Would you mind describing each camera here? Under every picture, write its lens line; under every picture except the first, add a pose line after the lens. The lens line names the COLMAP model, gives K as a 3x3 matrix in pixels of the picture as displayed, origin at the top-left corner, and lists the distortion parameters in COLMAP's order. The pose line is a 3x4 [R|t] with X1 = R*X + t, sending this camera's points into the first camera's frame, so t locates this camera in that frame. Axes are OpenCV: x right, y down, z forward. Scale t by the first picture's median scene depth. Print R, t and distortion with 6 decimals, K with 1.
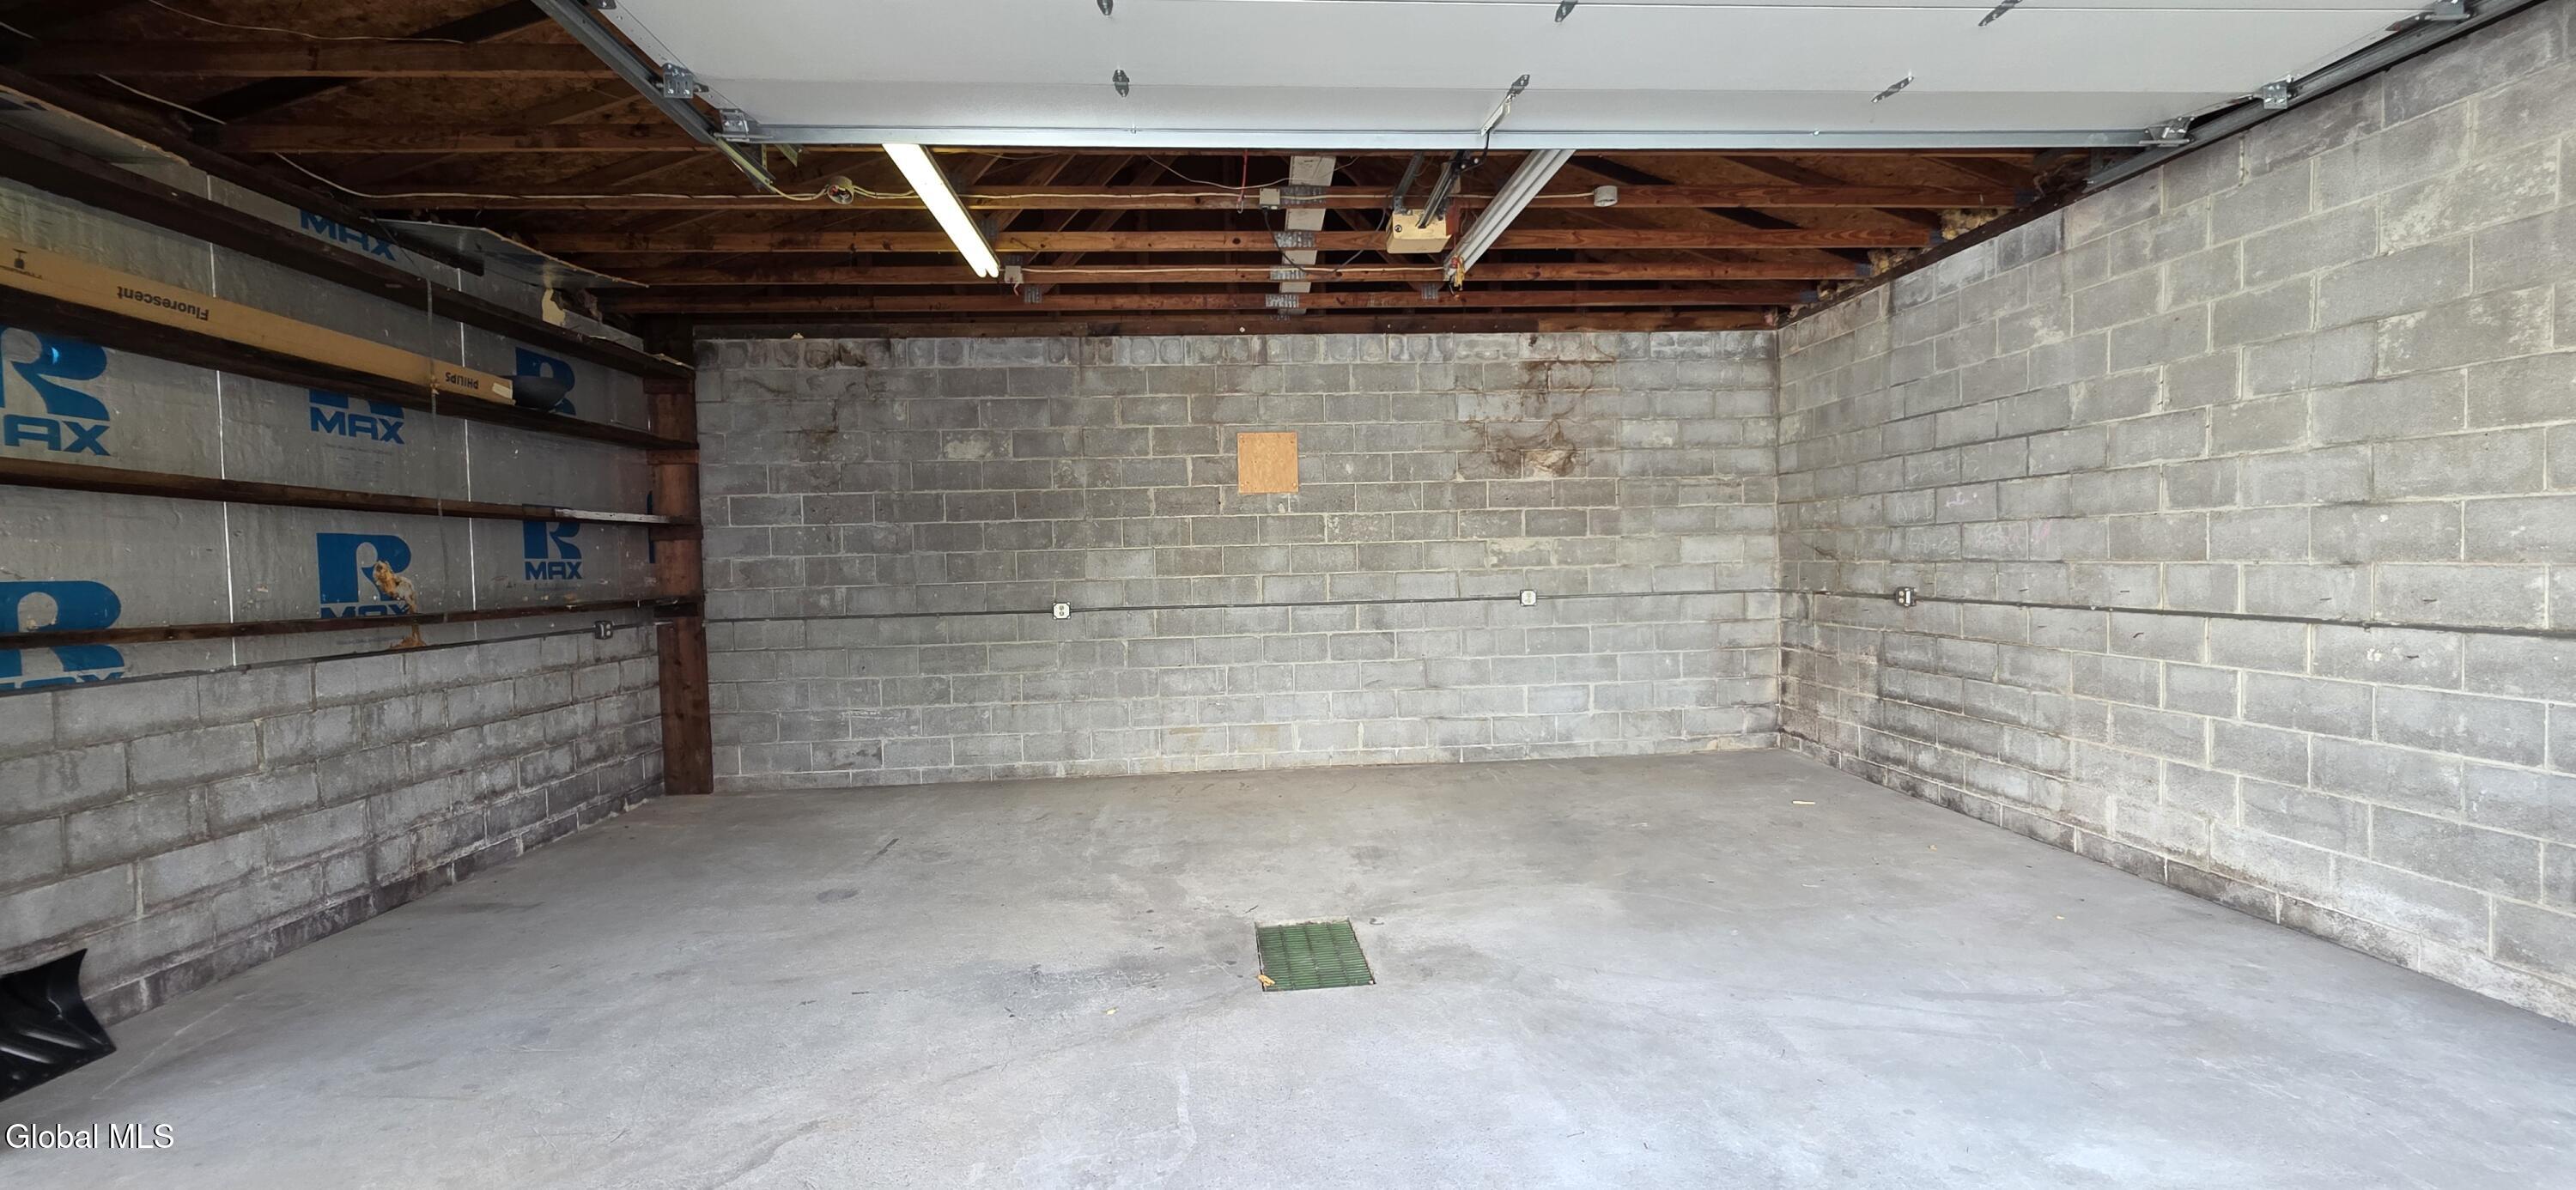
lens RADIAL K [[1021.8, 0, 1296.3], [0, 1021.8, 593.3], [0, 0, 1]] dist [-0.001210, 0.000283]
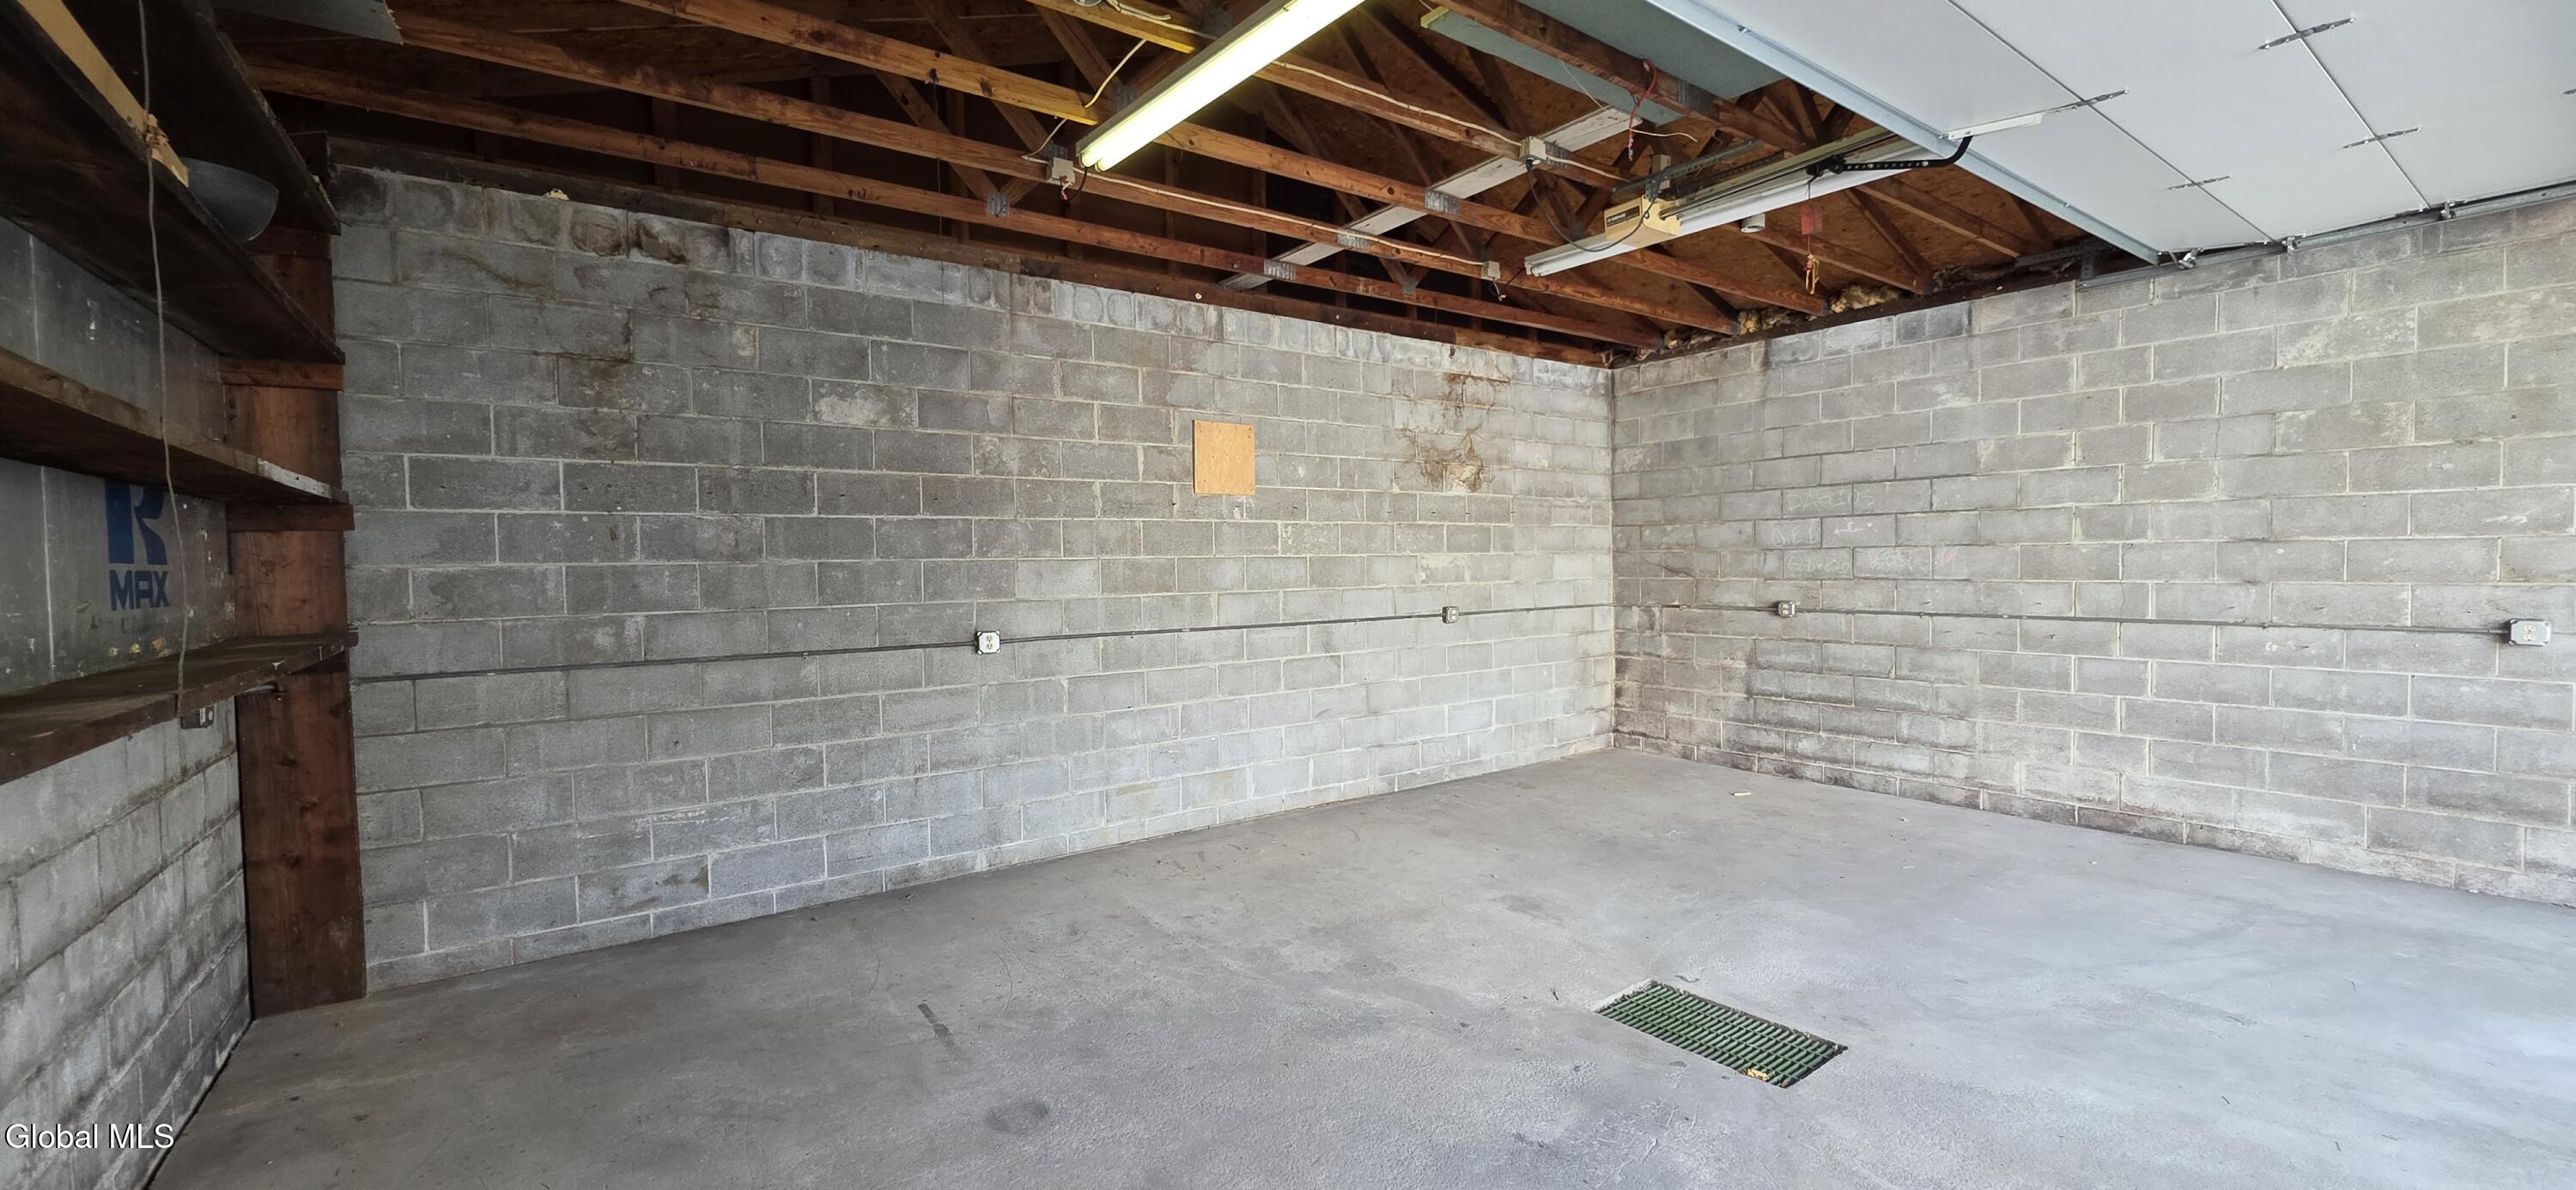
lens RADIAL K [[1021.8, 0, 1296.3], [0, 1021.8, 593.3], [0, 0, 1]] dist [-0.001210, 0.000283]
pose [[0.843670, -0.004430, 0.536844, -0.454182], [0.012020, 0.999871, -0.010638, -0.007923], [-0.536727, 0.015428, 0.843615, 0.275782]]
